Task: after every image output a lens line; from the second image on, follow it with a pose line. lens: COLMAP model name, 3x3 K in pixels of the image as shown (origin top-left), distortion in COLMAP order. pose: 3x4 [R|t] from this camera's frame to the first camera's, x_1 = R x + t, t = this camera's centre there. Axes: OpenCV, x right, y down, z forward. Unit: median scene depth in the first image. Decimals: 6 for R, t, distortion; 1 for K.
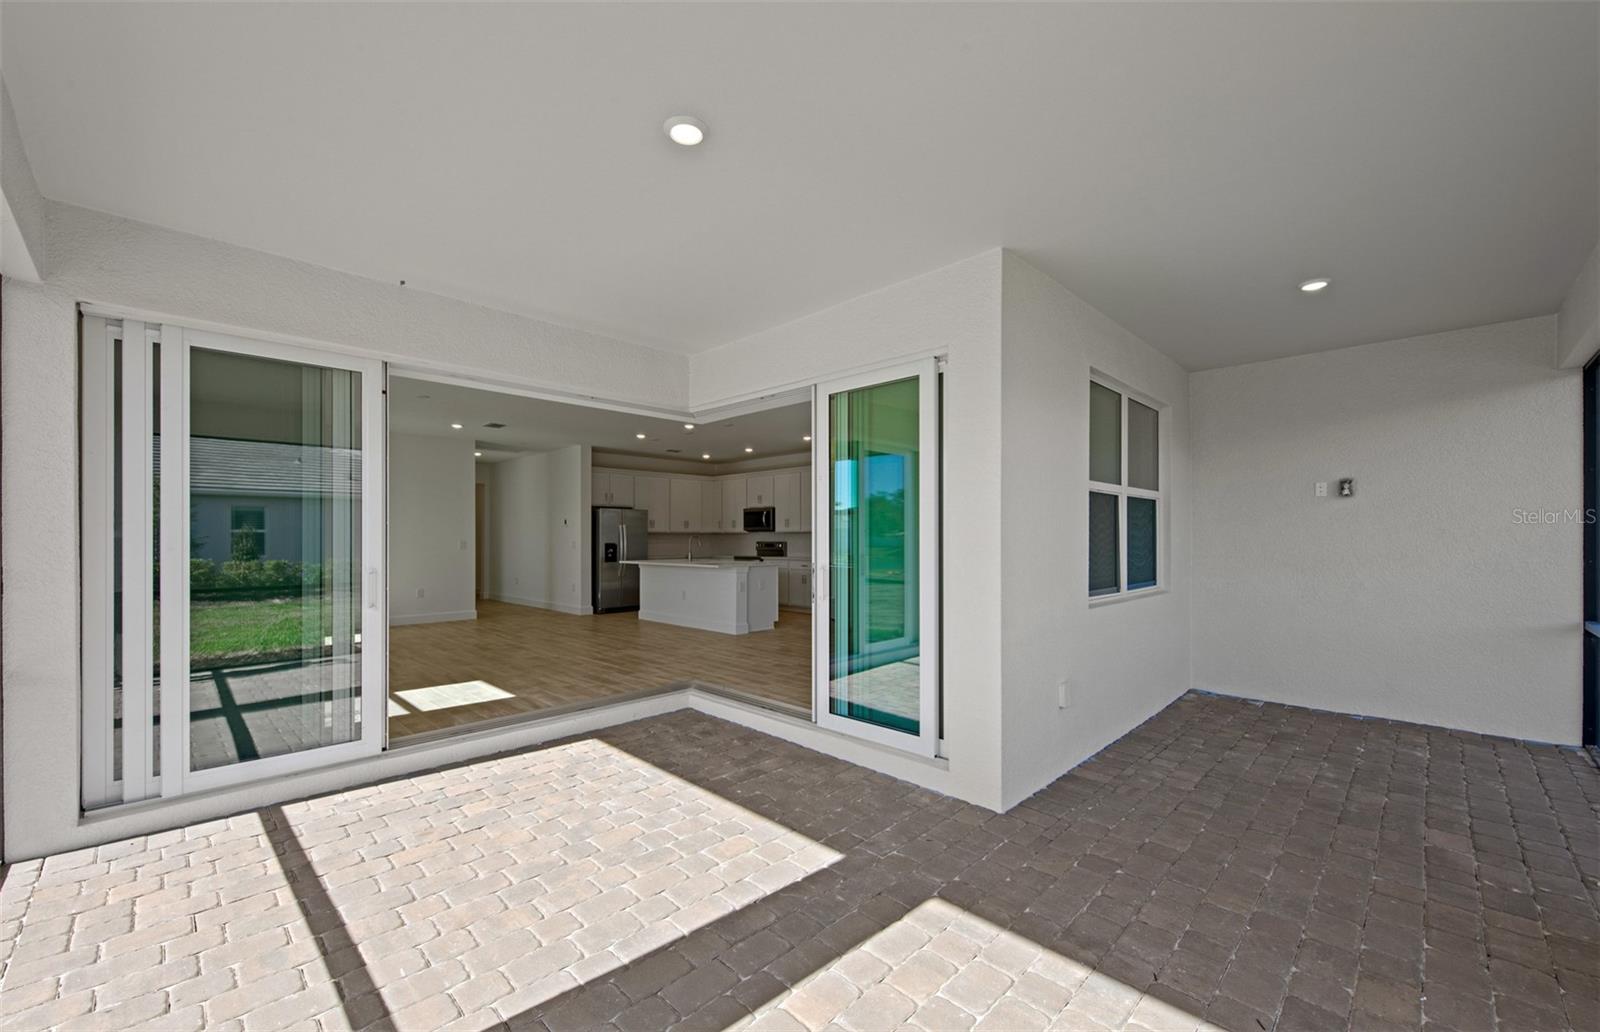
lens RADIAL K [[632.3, 0, 797.5], [0, 632.3, 537.1], [0, 0, 1]] dist [0.001267, -0.000069]
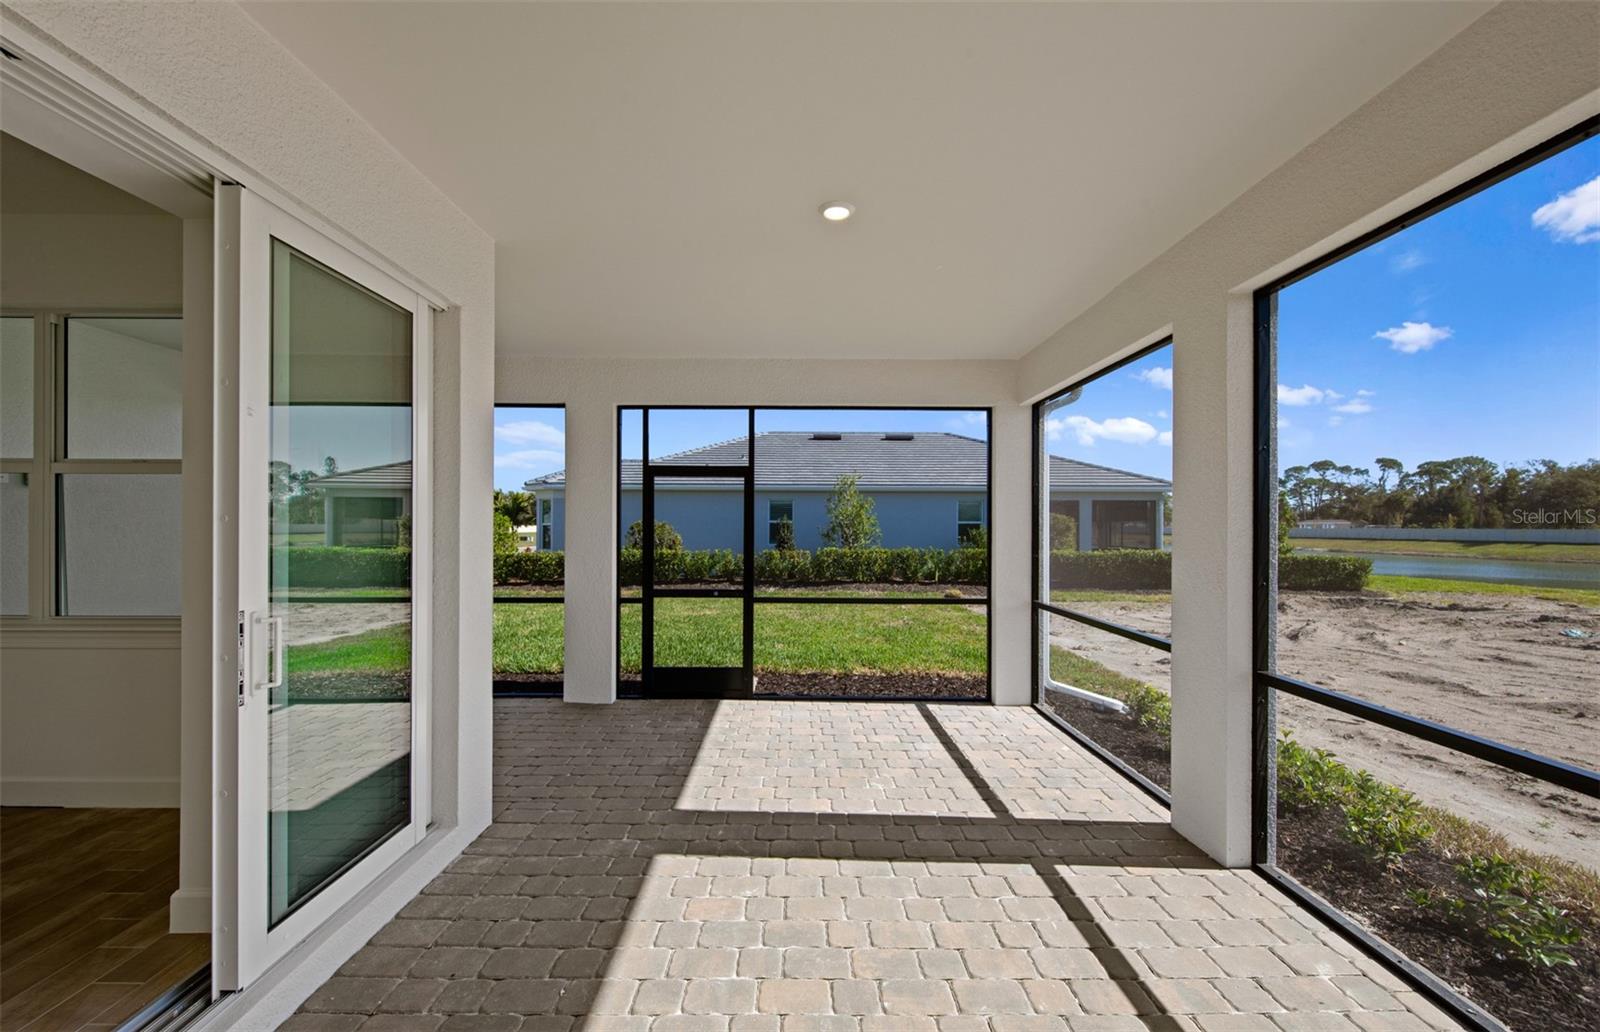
lens RADIAL K [[628.3, 0, 800.8], [0, 628.3, 524.6], [0, 0, 1]] dist [0.020920, -0.010618]
pose [[-0.710882, 0.000767, 0.703311, -0.219228], [-0.002452, 0.999991, -0.003569, -0.006236], [-0.703307, -0.004262, -0.710874, 0.425688]]
